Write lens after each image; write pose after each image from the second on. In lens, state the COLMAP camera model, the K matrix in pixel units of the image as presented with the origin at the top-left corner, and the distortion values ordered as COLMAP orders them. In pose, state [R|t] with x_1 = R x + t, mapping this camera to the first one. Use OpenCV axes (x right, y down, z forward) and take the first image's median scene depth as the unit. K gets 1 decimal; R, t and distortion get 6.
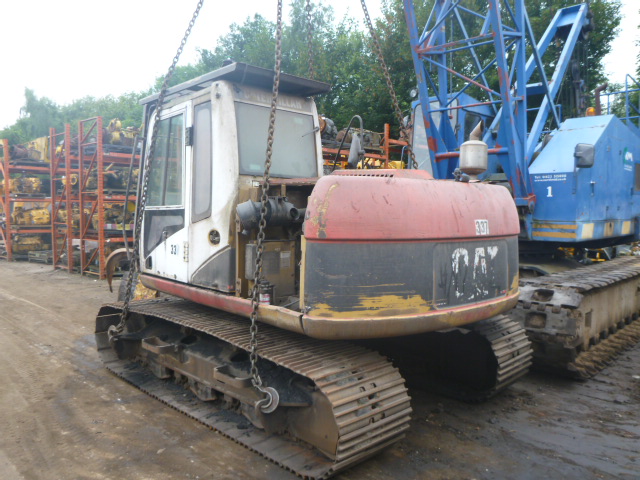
lens RADIAL K [[525.7, 0, 321.7], [0, 525.7, 243.5], [0, 0, 1]] dist [-0.026640, -0.002732]
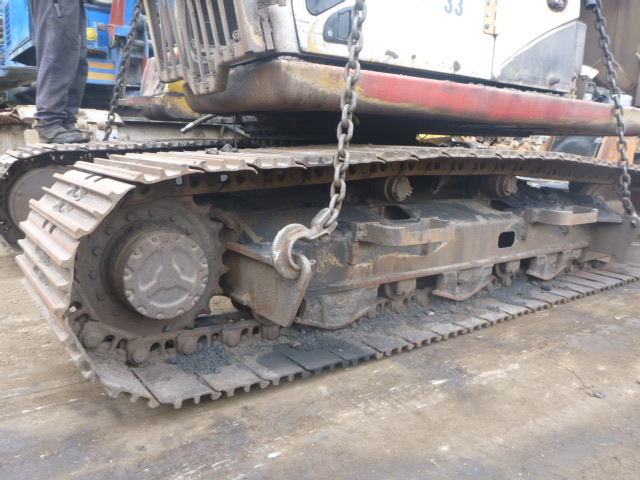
lens RADIAL K [[522.7, 0, 320.0], [0, 522.7, 240.0], [0, 0, 1]] dist [-0.026359, -0.010268]
pose [[0.143312, -0.192687, 0.970739, -0.800791], [0.030316, 0.981258, 0.190299, 0.127322], [-0.989213, 0.002157, 0.146468, 1.094631]]
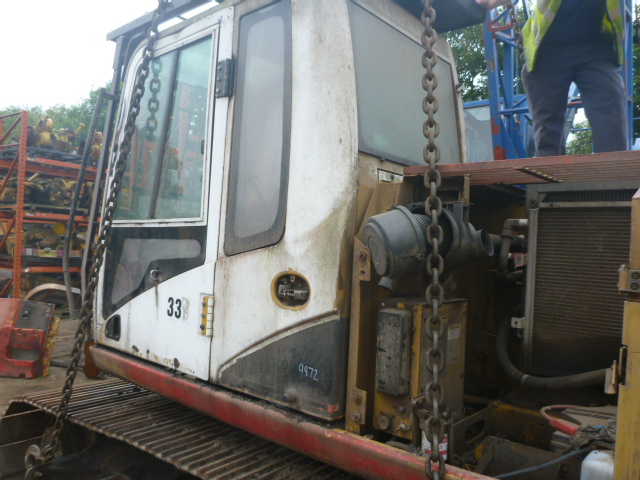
lens RADIAL K [[522.7, 0, 320.0], [0, 522.7, 240.0], [0, 0, 1]] dist [-0.026359, -0.010268]
pose [[0.991012, 0.032629, 0.129734, -0.221504], [-0.023853, 0.997356, -0.068637, -0.022297], [-0.131630, 0.064926, 0.989170, 0.512974]]
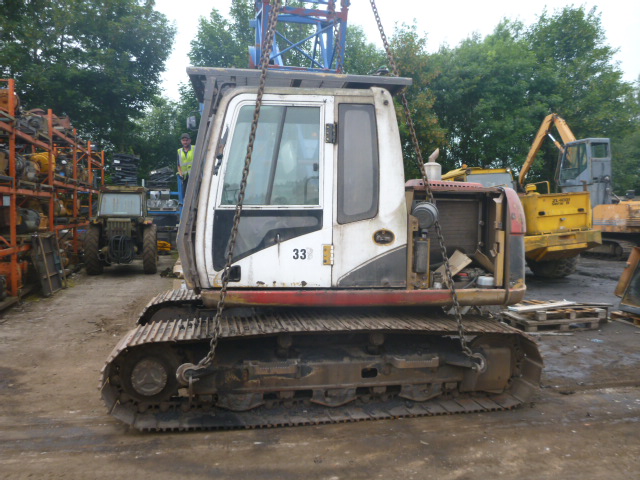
lens RADIAL K [[518.9, 0, 320.0], [0, 518.9, 240.0], [0, 0, 1]] dist [-0.037928, -0.001997]
pose [[0.540636, -0.042643, 0.840175, -1.057800], [0.043469, 0.998796, 0.022723, -0.032603], [-0.840133, 0.024237, 0.541839, 0.506568]]
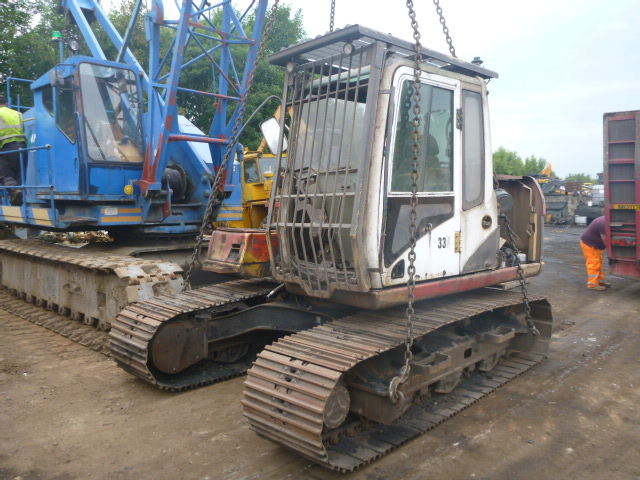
lens RADIAL K [[518.9, 0, 320.0], [0, 518.9, 240.0], [0, 0, 1]] dist [-0.037928, -0.001997]
pose [[-0.033971, -0.087066, 0.995623, -1.179178], [0.056226, 0.994454, 0.088882, -0.084066], [-0.997840, 0.058999, -0.028887, 1.280002]]
